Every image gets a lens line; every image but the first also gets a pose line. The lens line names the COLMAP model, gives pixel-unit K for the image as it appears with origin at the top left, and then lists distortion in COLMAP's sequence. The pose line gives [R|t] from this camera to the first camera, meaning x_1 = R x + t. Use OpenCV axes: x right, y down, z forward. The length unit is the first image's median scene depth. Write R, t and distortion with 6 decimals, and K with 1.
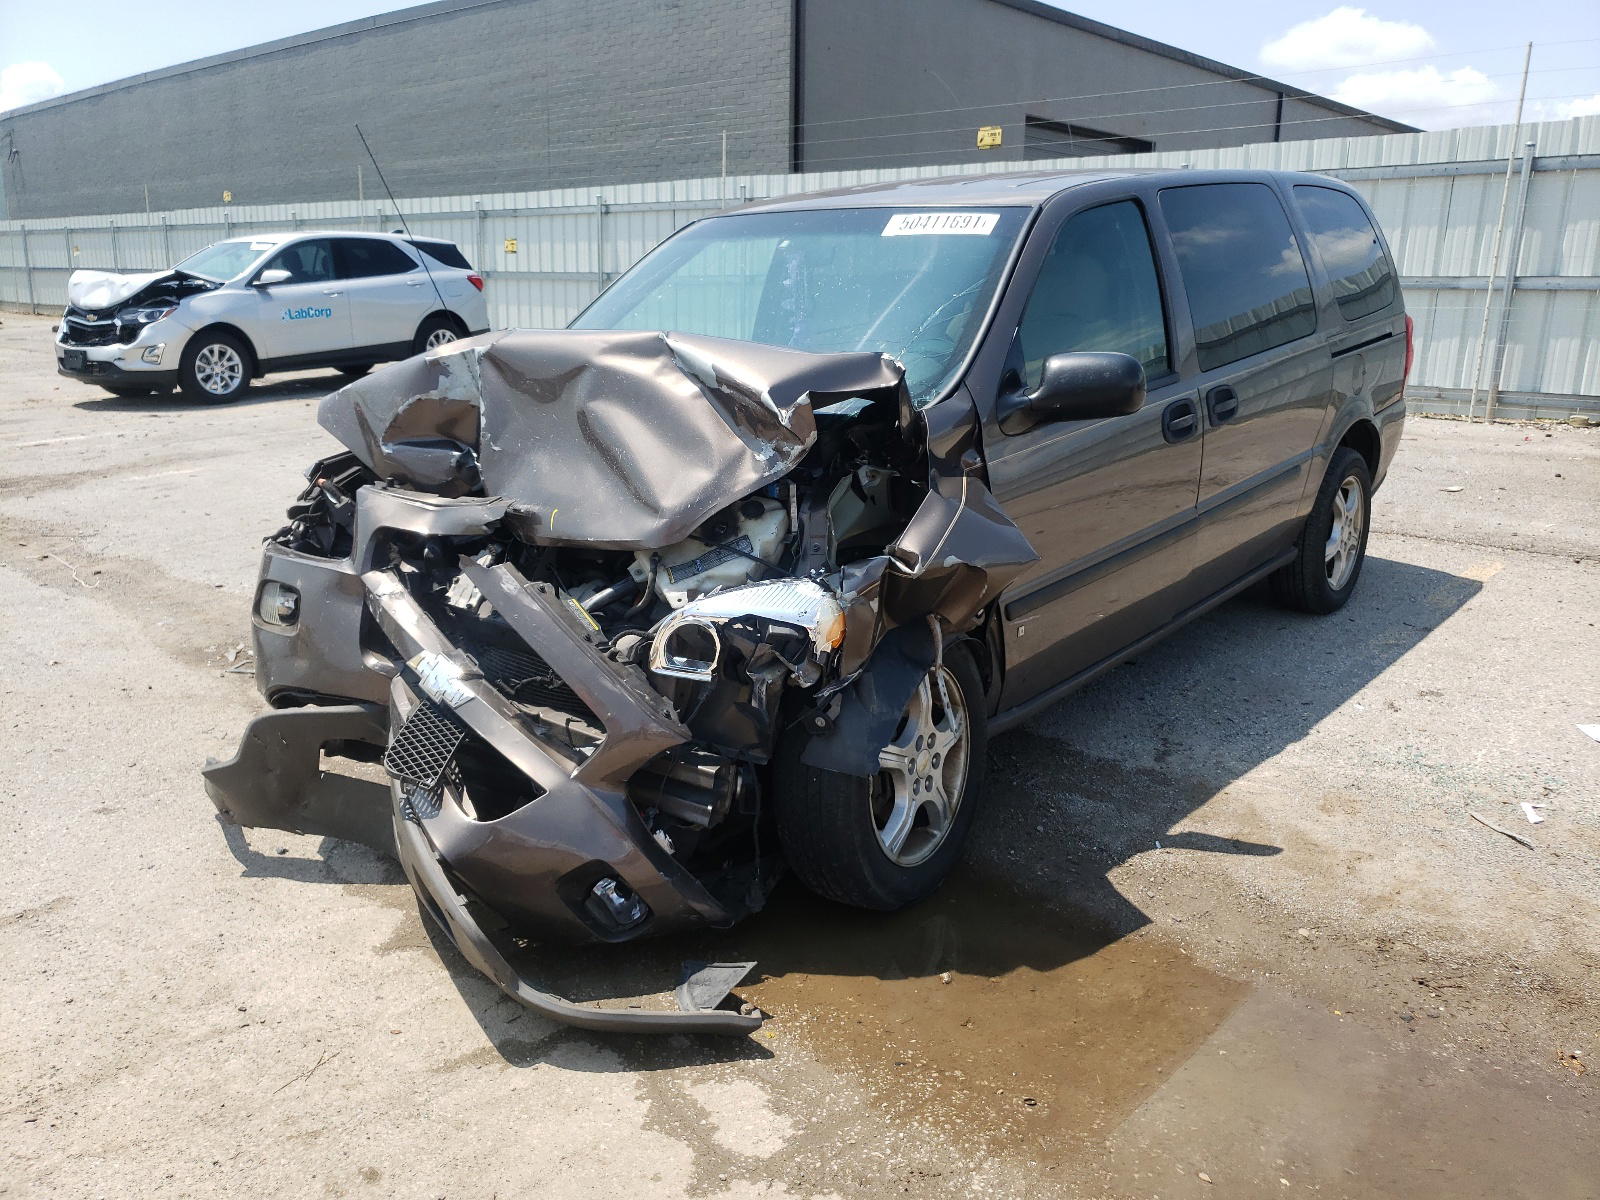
lens RADIAL K [[1292.8, 0, 797.0], [0, 1292.8, 645.7], [0, 0, 1]] dist [0.034949, -0.223572]
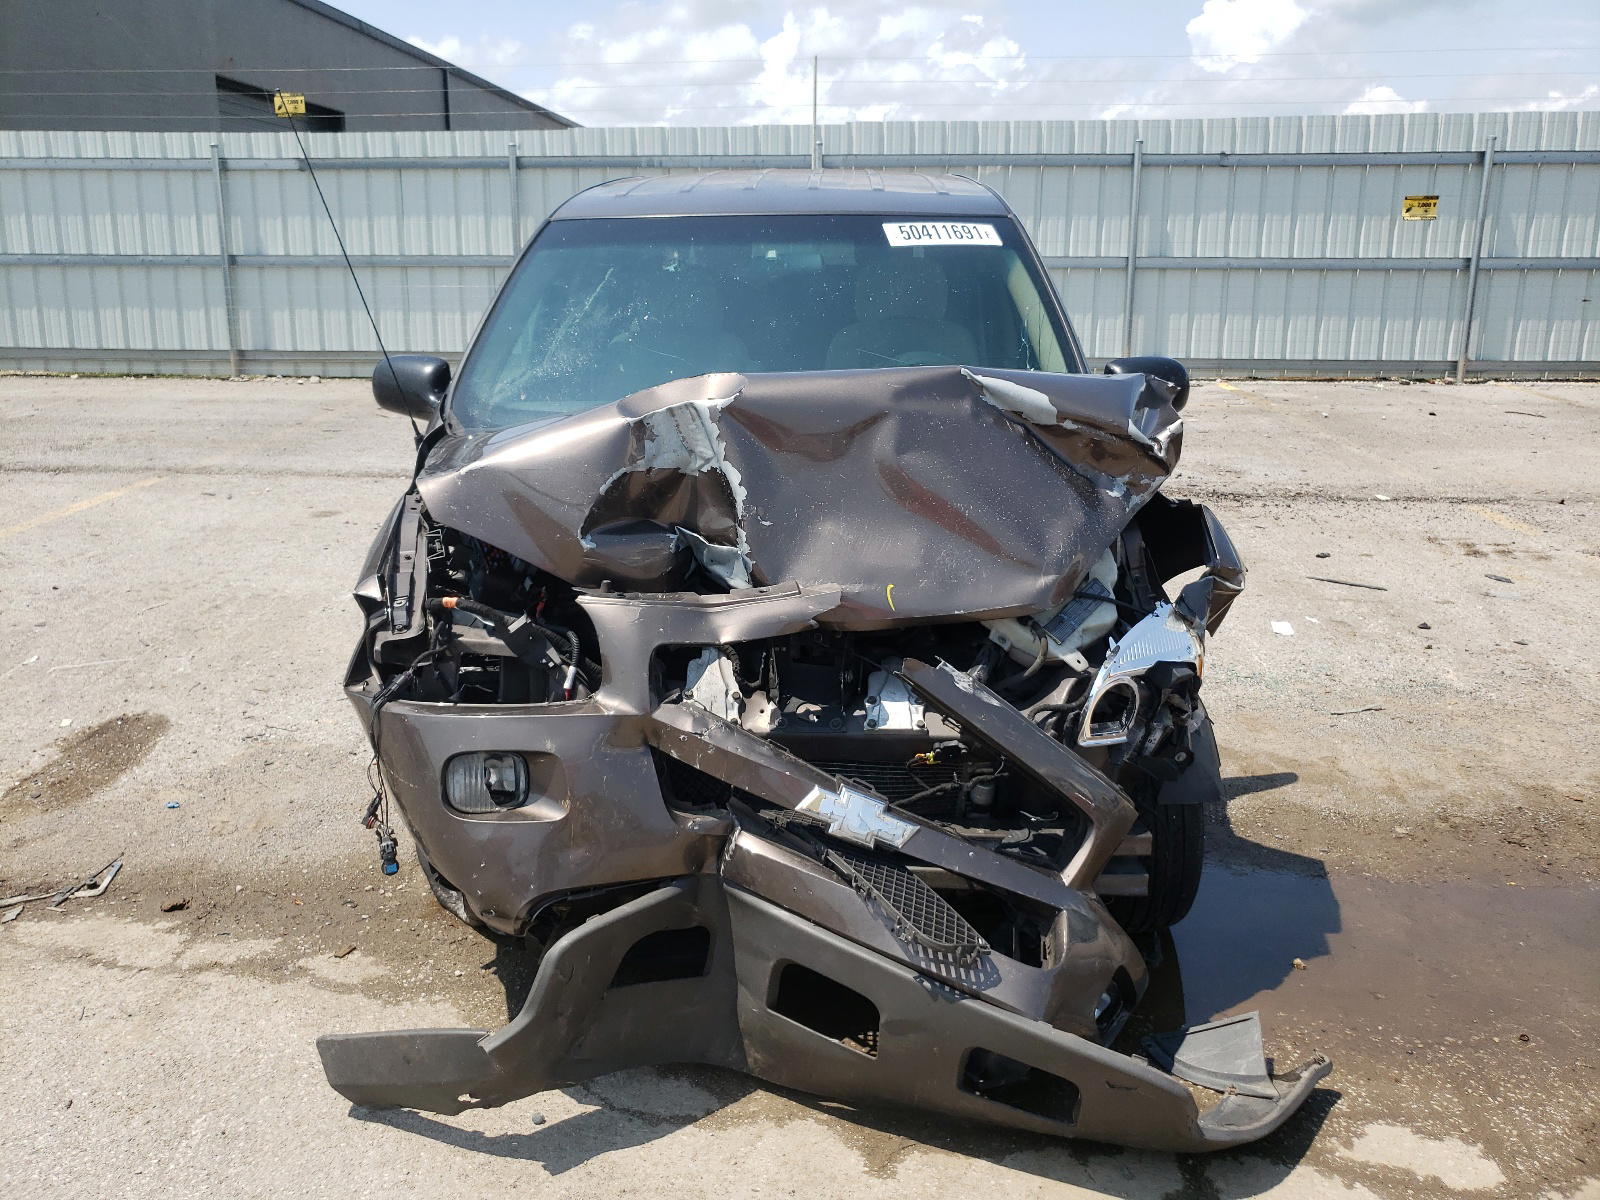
lens RADIAL K [[1311.6, 0, 792.9], [0, 1311.6, 603.4], [0, 0, 1]] dist [-0.010492, -0.006698]
pose [[0.796145, -0.171223, 0.580376, -0.694775], [0.176782, 0.983102, 0.047531, -0.138456], [-0.578707, 0.064758, 0.812961, 0.328553]]
